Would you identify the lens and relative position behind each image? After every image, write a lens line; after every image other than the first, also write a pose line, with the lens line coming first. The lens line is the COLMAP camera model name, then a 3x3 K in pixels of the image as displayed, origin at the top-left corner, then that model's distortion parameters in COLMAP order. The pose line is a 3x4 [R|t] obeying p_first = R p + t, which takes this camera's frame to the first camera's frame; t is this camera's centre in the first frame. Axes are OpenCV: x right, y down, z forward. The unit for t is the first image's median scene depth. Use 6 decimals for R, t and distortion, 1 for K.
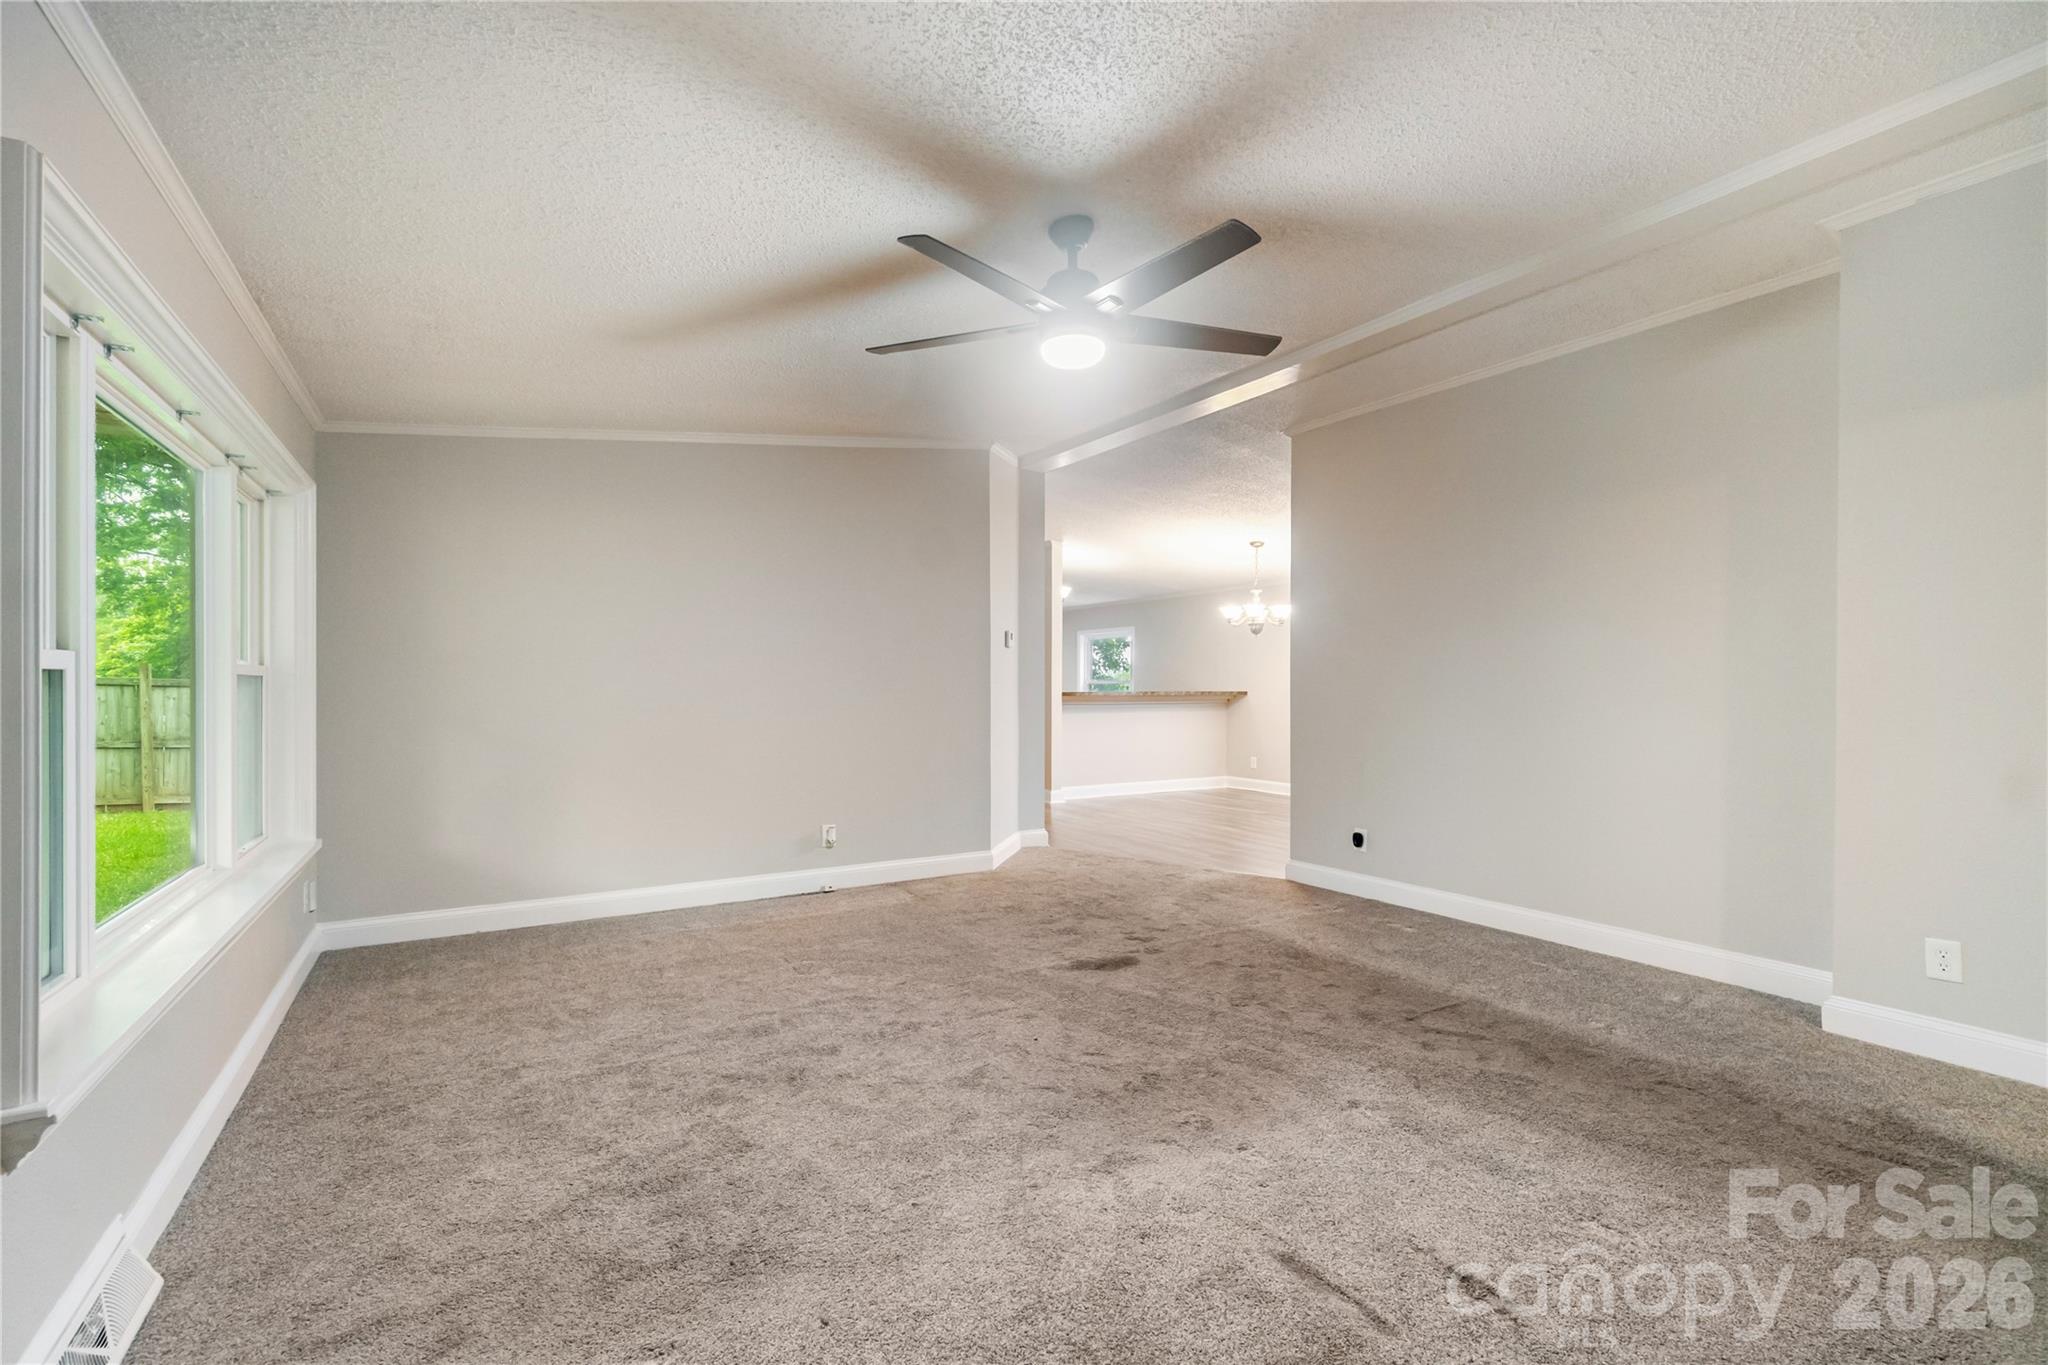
lens RADIAL K [[878.1, 0, 1024.0], [0, 878.1, 682.5], [0, 0, 1]] dist [-0.000193, 0.000011]
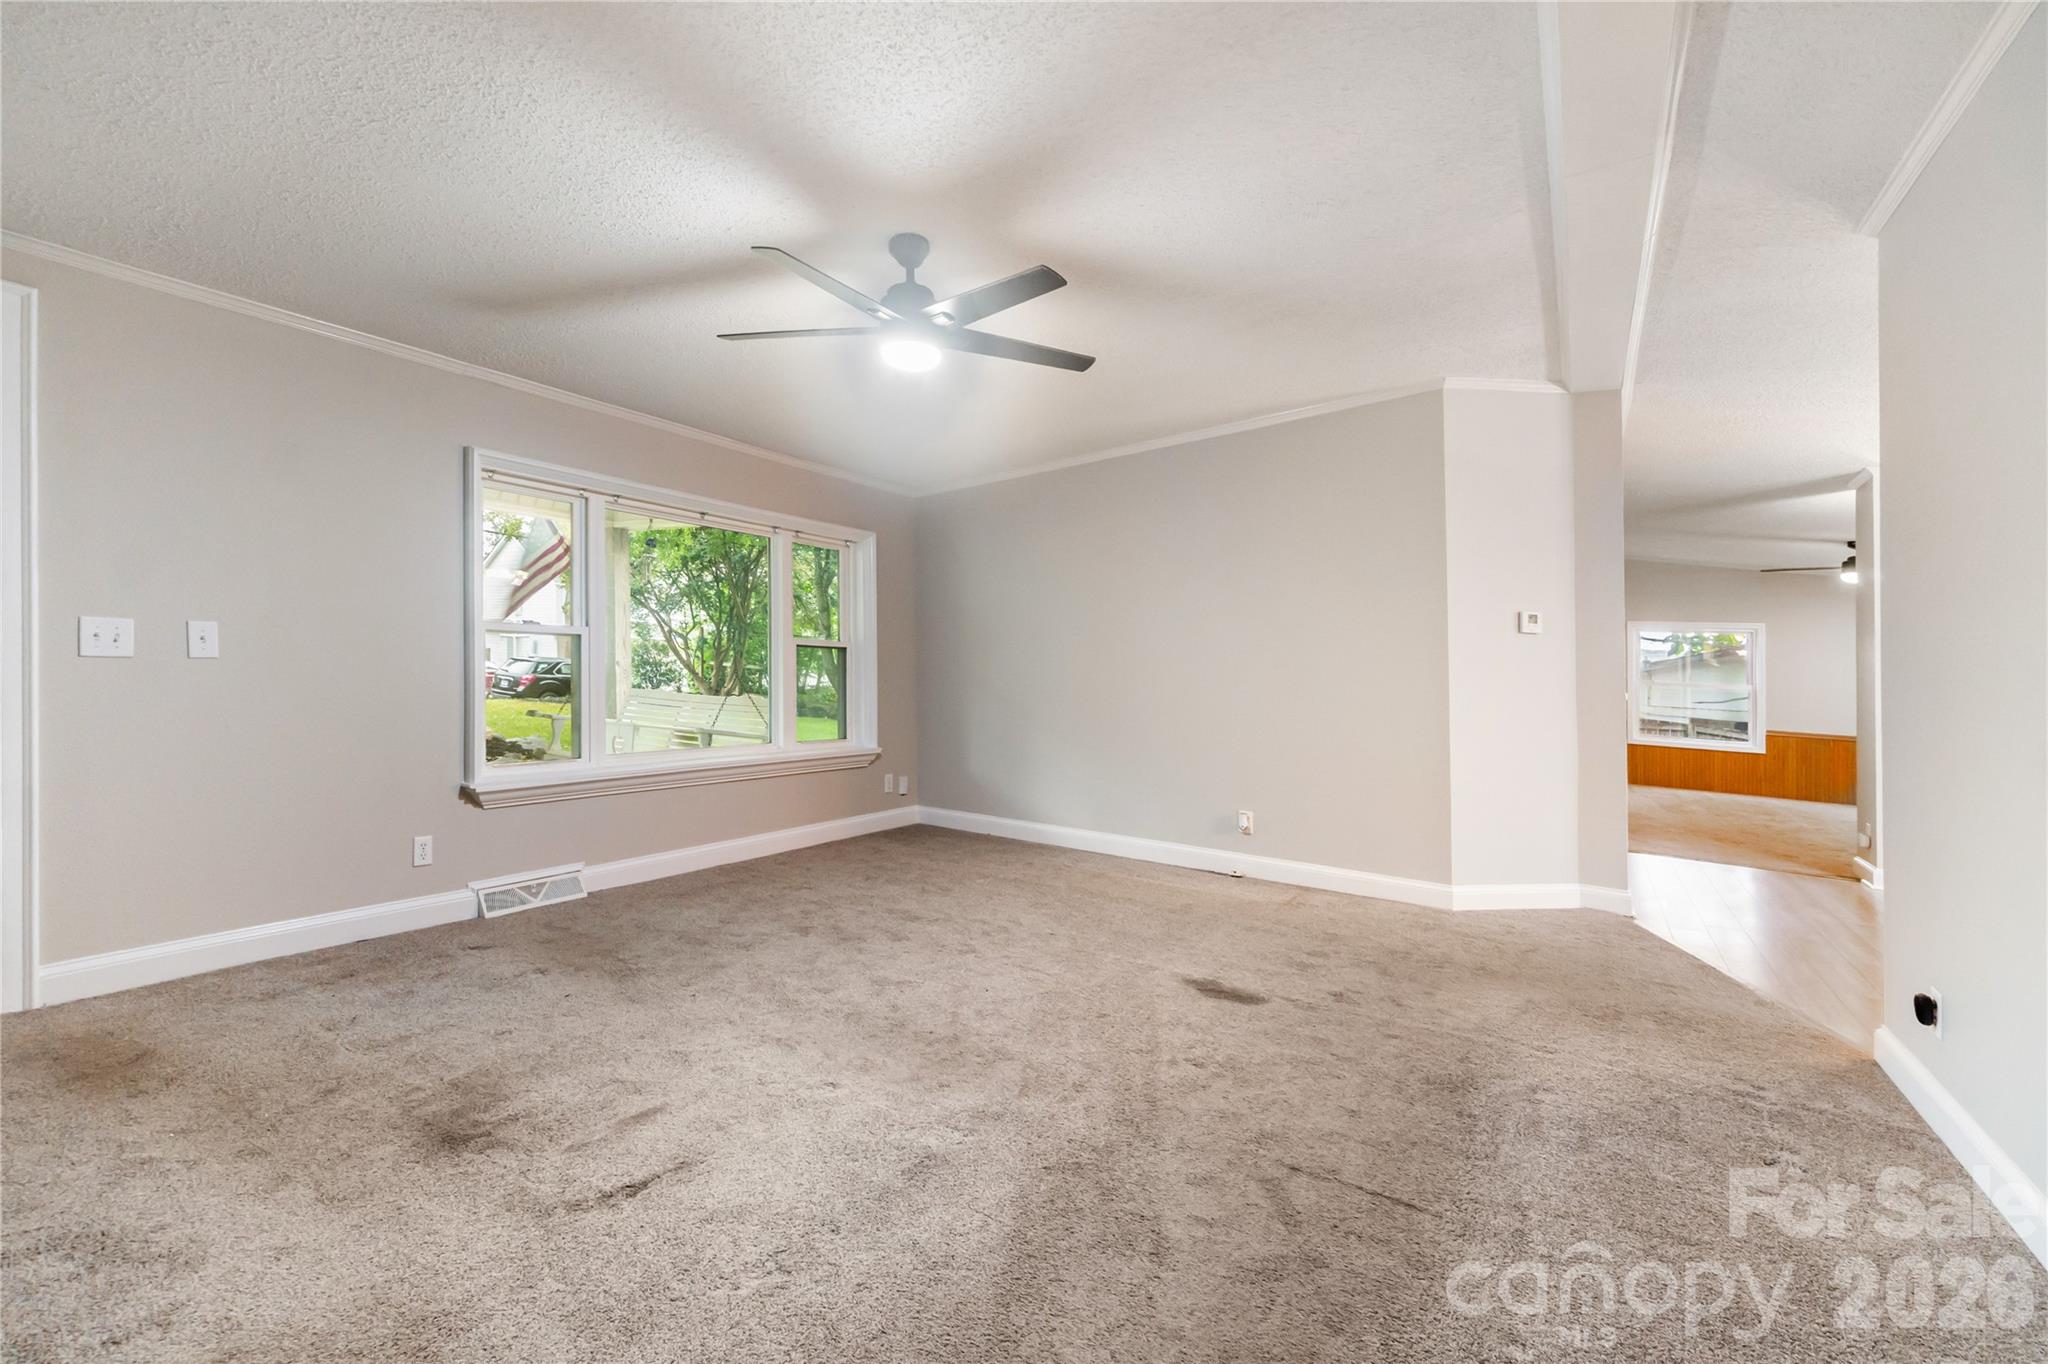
lens RADIAL K [[894.2, 0, 1001.1], [0, 894.2, 637.2], [0, 0, 1]] dist [-0.000607, -0.000230]
pose [[0.472422, -0.004134, -0.881363, 0.867785], [-0.041989, 0.998748, -0.027191, 0.007369], [0.880371, 0.049854, 0.471657, 0.429170]]
